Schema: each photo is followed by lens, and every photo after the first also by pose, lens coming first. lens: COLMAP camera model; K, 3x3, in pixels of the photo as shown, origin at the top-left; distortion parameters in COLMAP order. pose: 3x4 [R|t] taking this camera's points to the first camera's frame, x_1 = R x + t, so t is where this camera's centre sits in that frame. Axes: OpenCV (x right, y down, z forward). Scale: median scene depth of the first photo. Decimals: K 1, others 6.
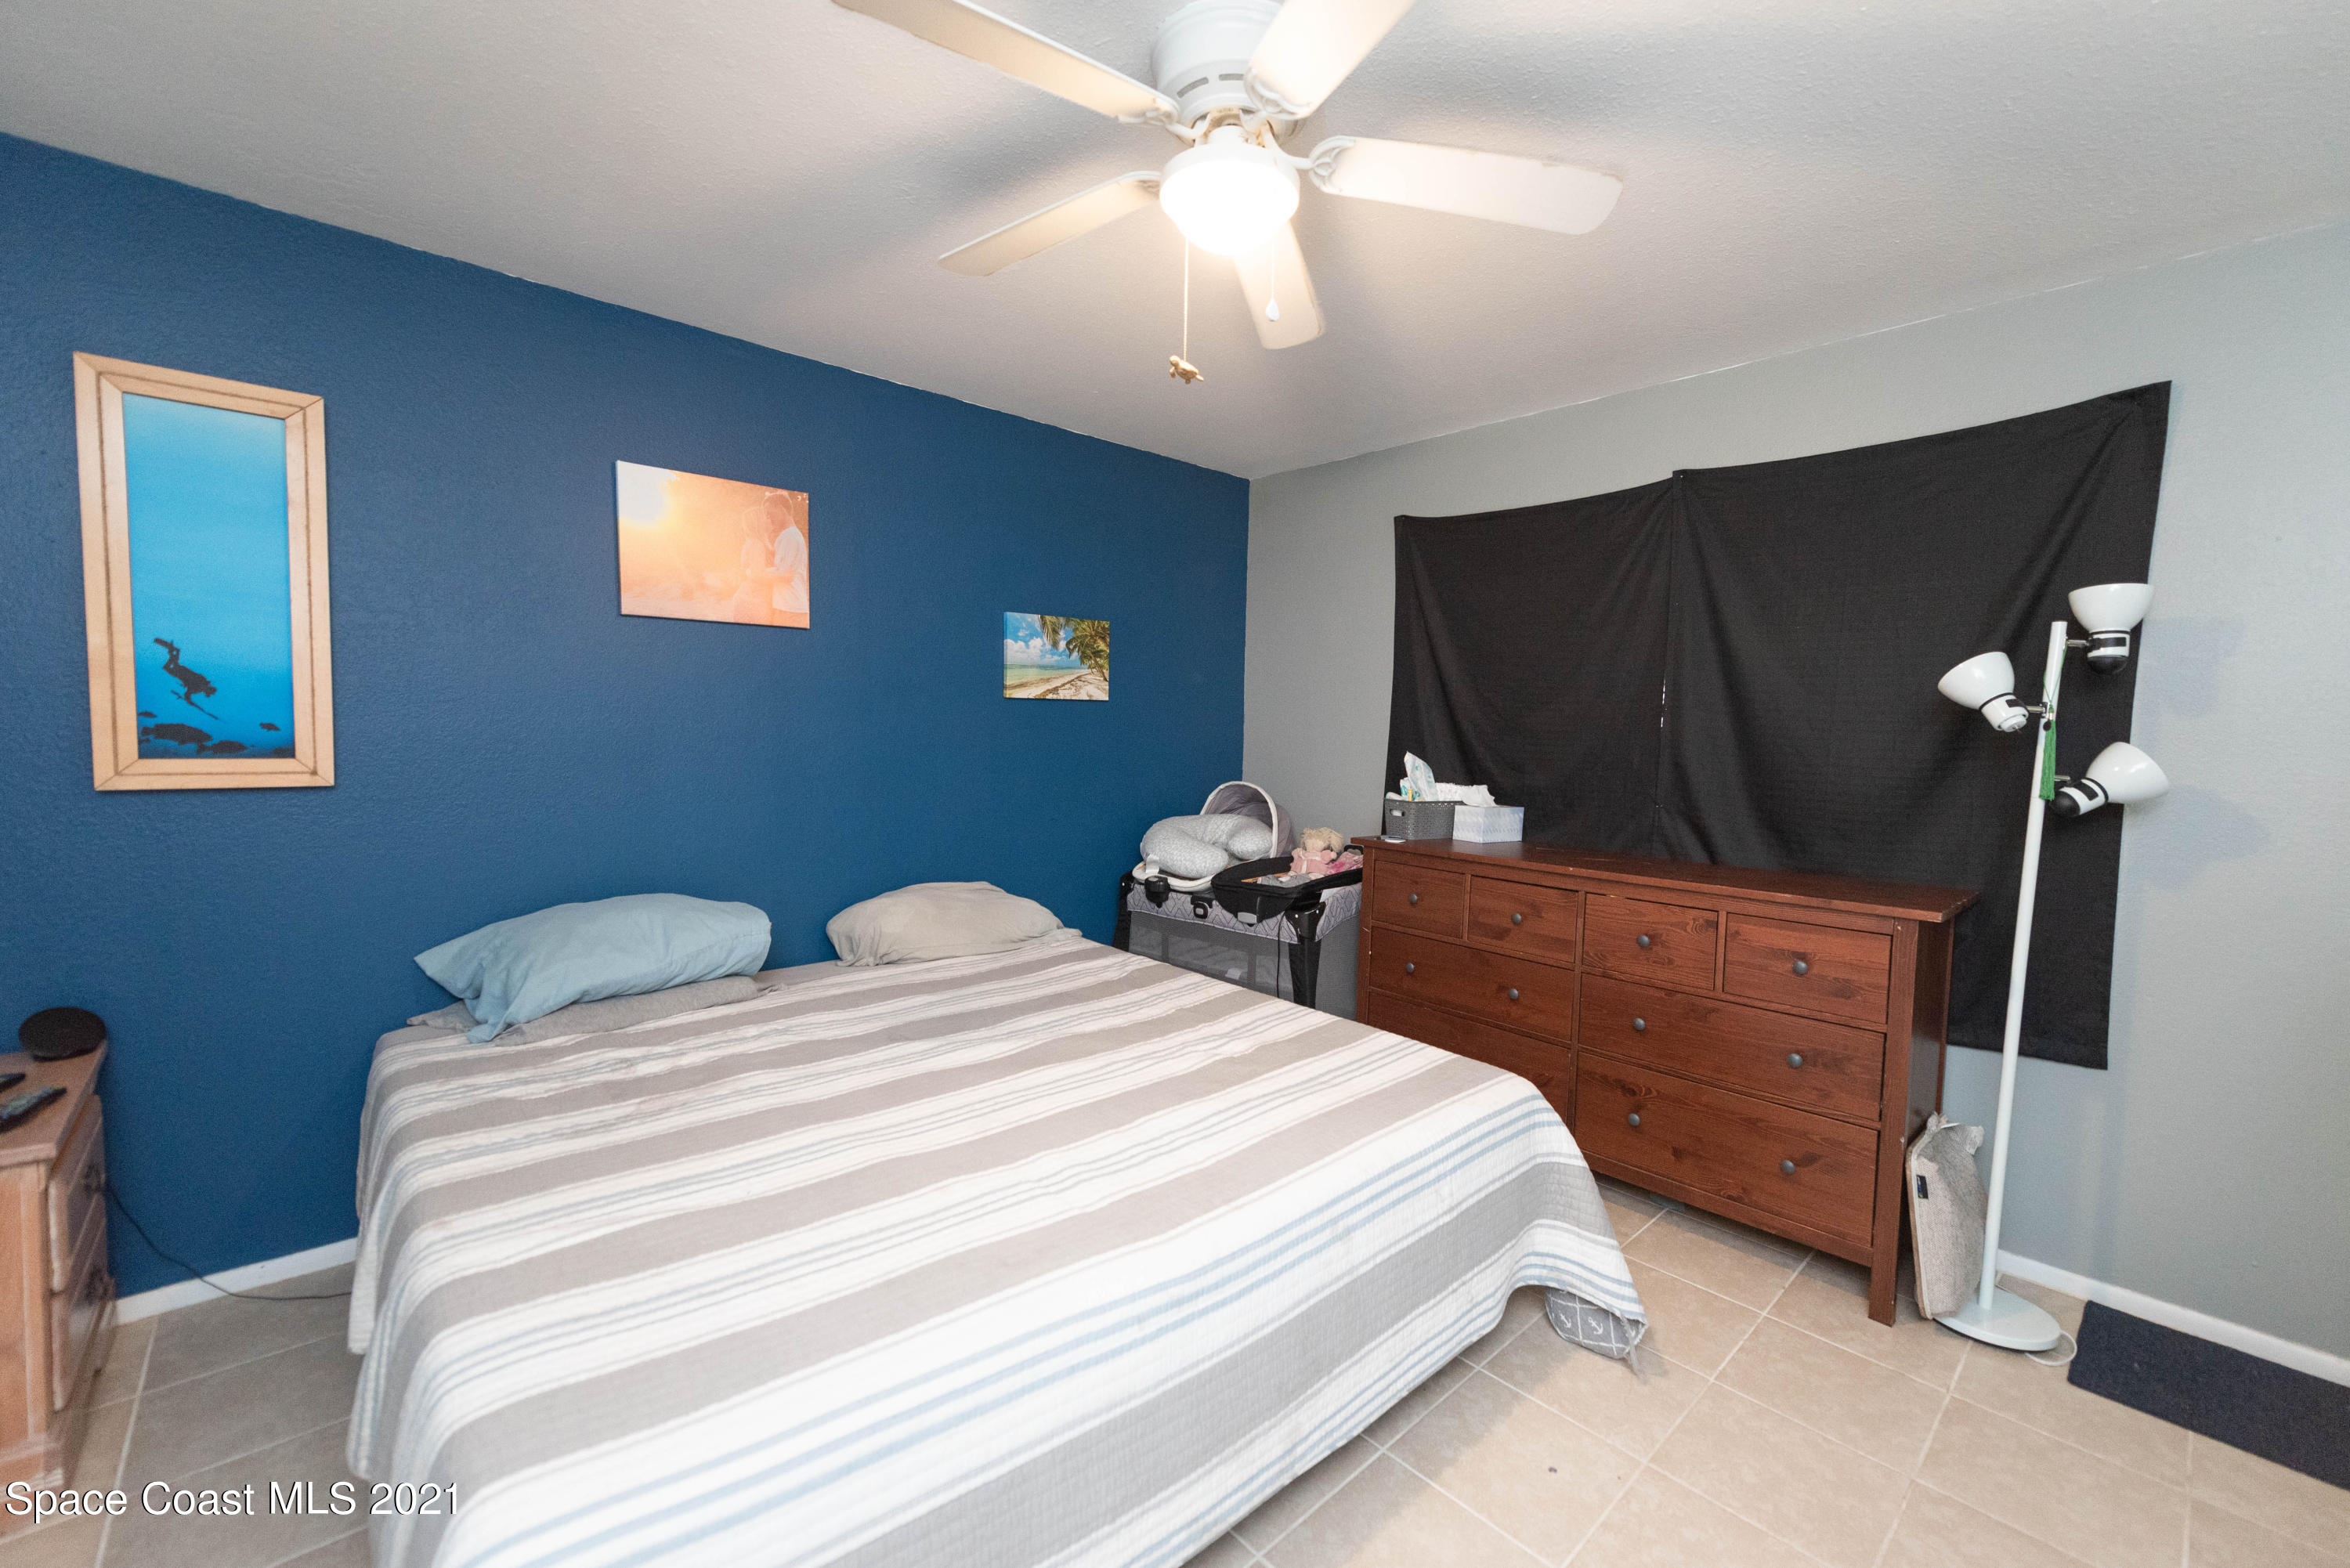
lens RADIAL K [[936.5, 0, 1179.2], [0, 936.5, 783.7], [0, 0, 1]] dist [0.016504, -0.007739]
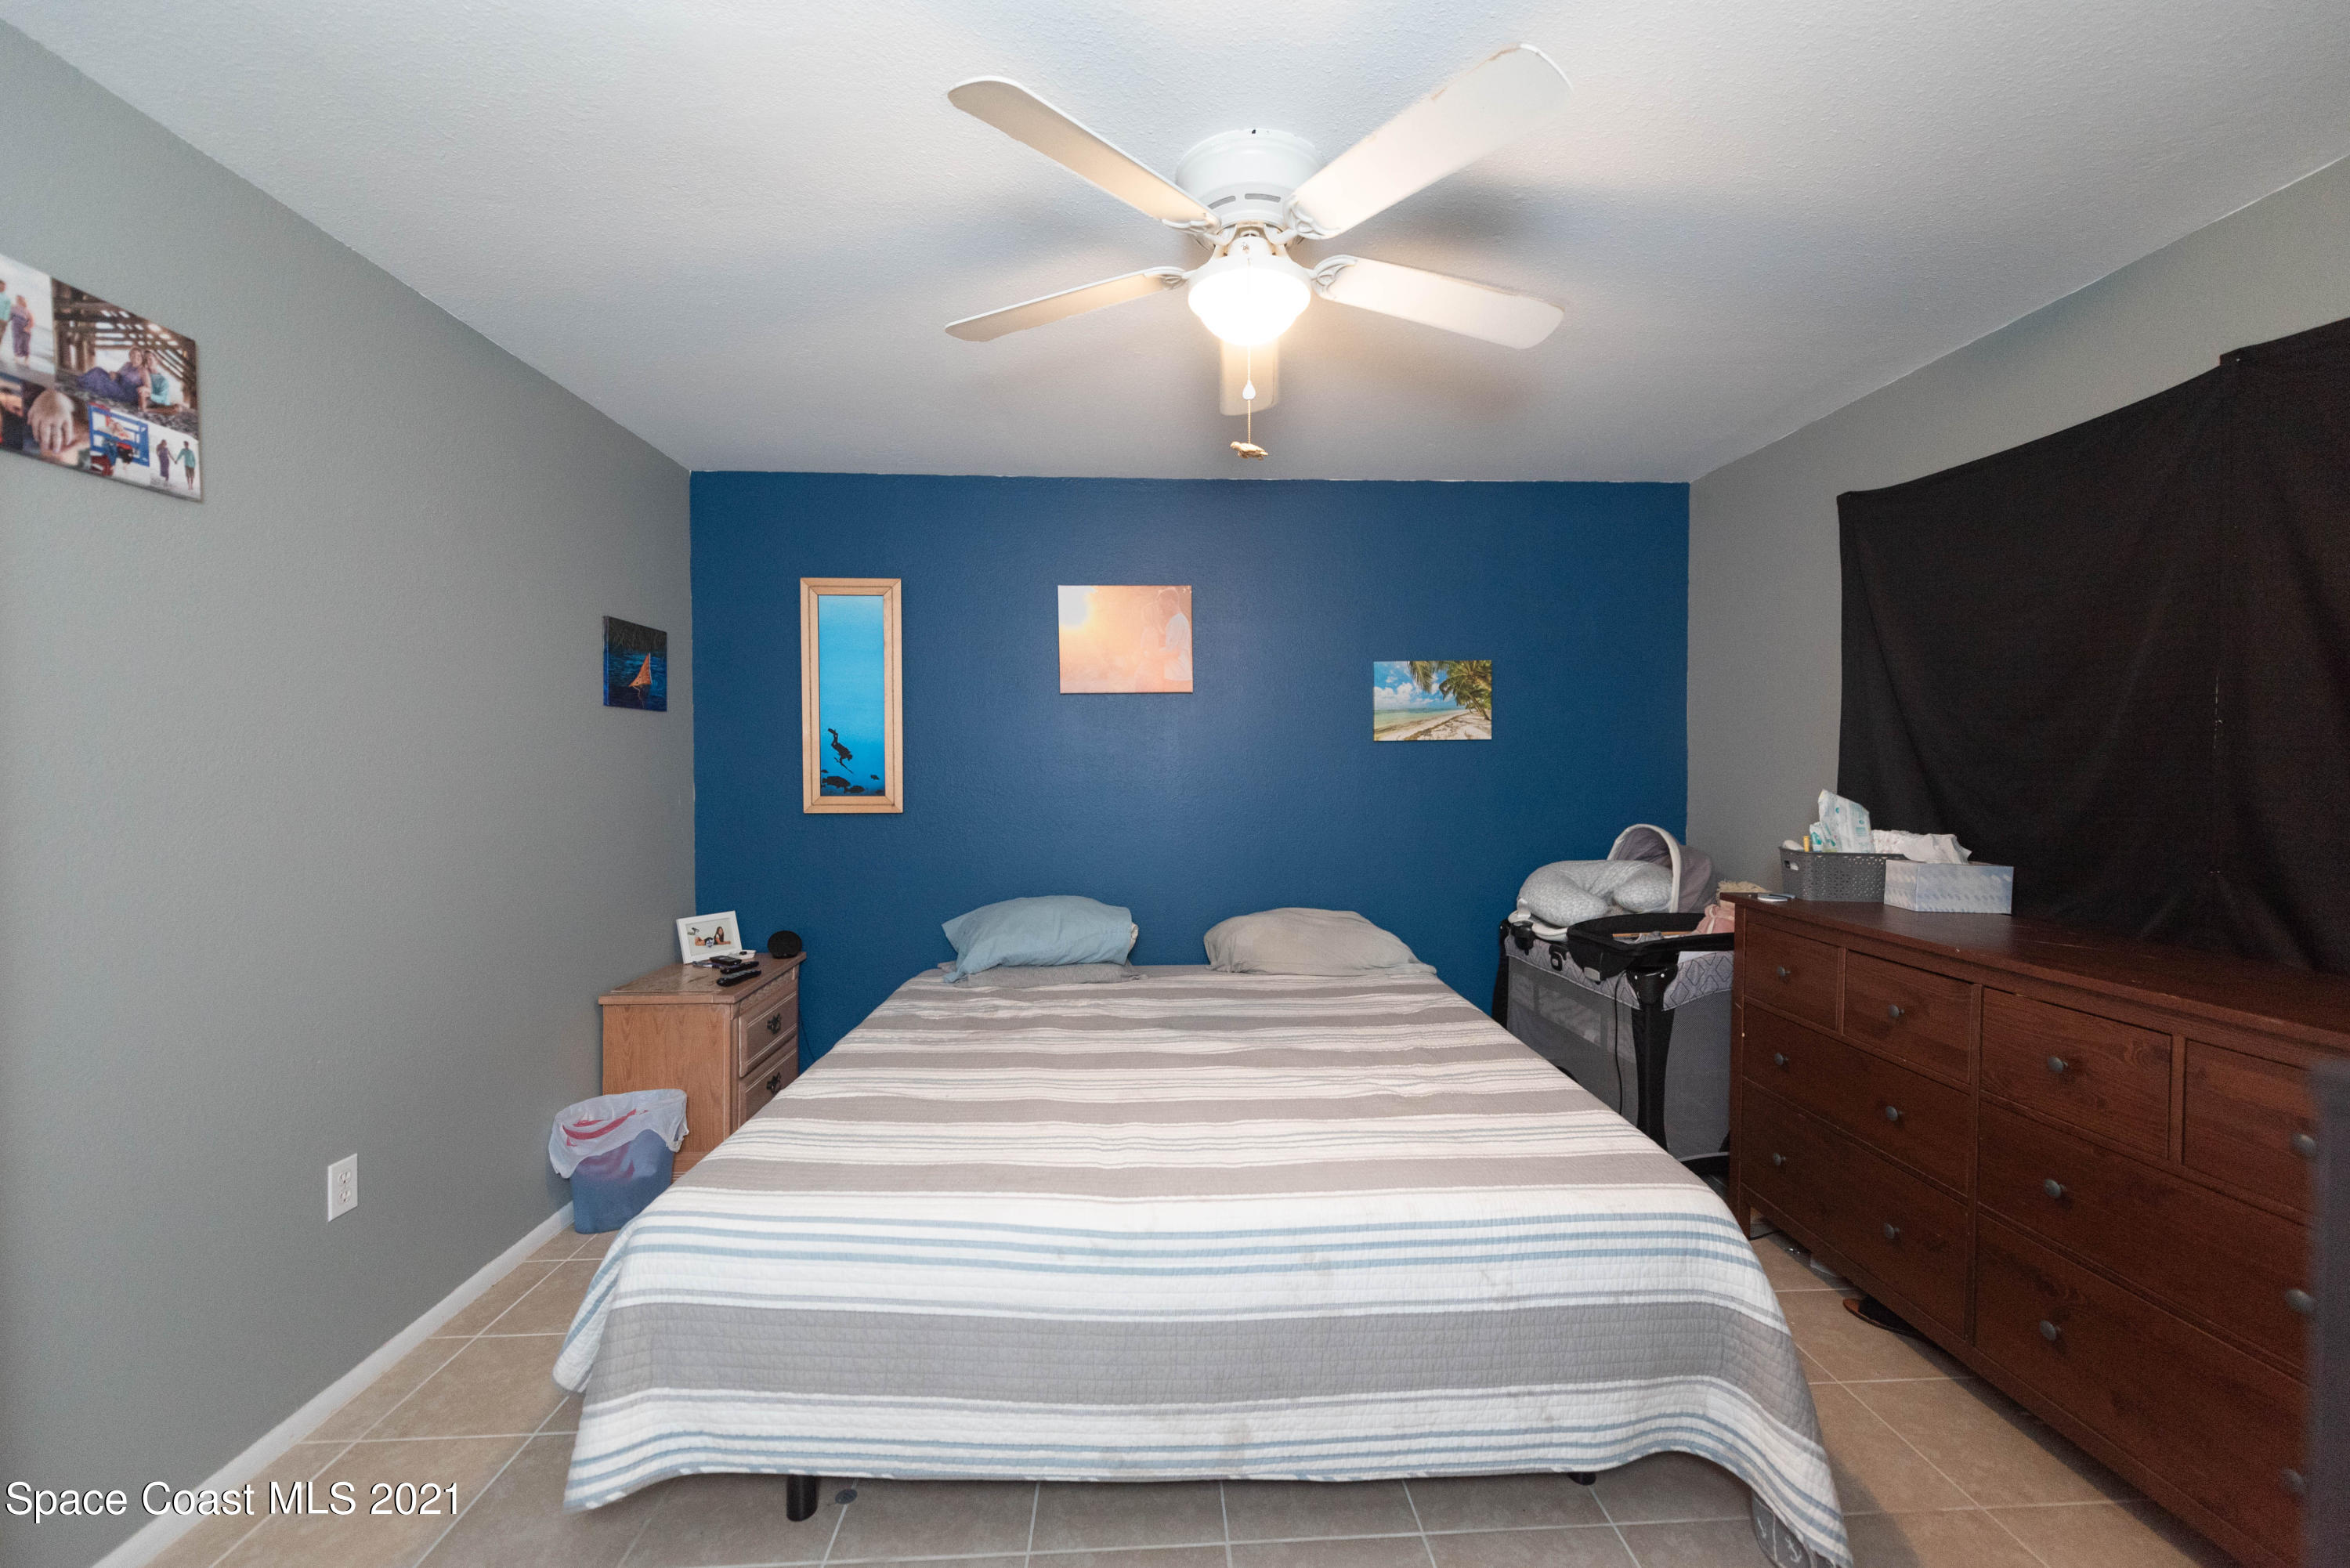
lens RADIAL K [[913.6, 0, 1188.5], [0, 913.6, 784.7], [0, 0, 1]] dist [0.016690, -0.006553]
pose [[0.773254, -0.008158, -0.634044, 0.361621], [-0.020330, 0.999084, -0.037648, 0.002065], [0.633771, 0.042002, 0.772380, 0.067310]]
